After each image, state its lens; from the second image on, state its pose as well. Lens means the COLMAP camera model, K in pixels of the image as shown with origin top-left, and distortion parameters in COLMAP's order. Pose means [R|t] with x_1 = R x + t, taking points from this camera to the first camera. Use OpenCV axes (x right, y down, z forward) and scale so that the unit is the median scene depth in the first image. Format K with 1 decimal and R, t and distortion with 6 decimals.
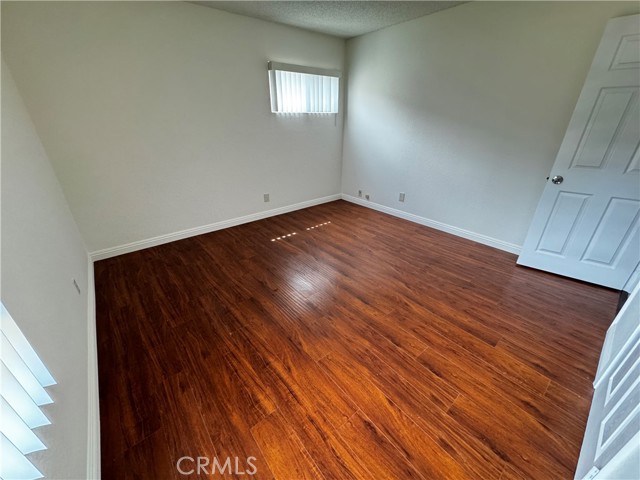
lens RADIAL K [[256.9, 0, 323.6], [0, 256.9, 237.4], [0, 0, 1]] dist [0.001818, -0.000370]
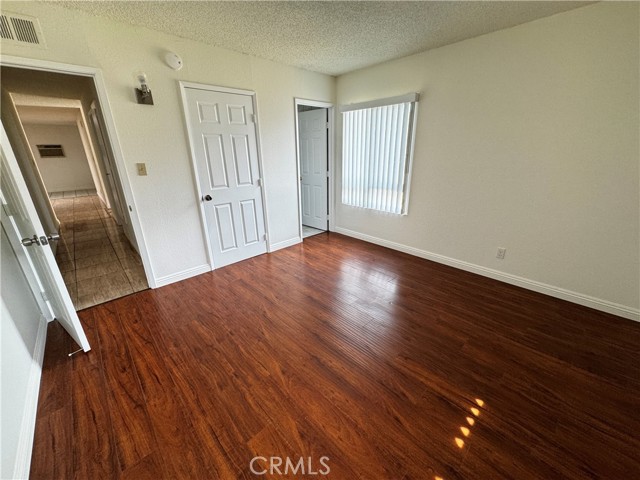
lens RADIAL K [[256.9, 0, 323.6], [0, 256.9, 237.4], [0, 0, 1]] dist [0.001818, -0.000370]
pose [[-0.997465, 0.038283, -0.059979, 0.122623], [-0.014021, 0.720653, 0.693154, -0.615370], [0.069760, 0.692238, -0.718290, 1.298353]]
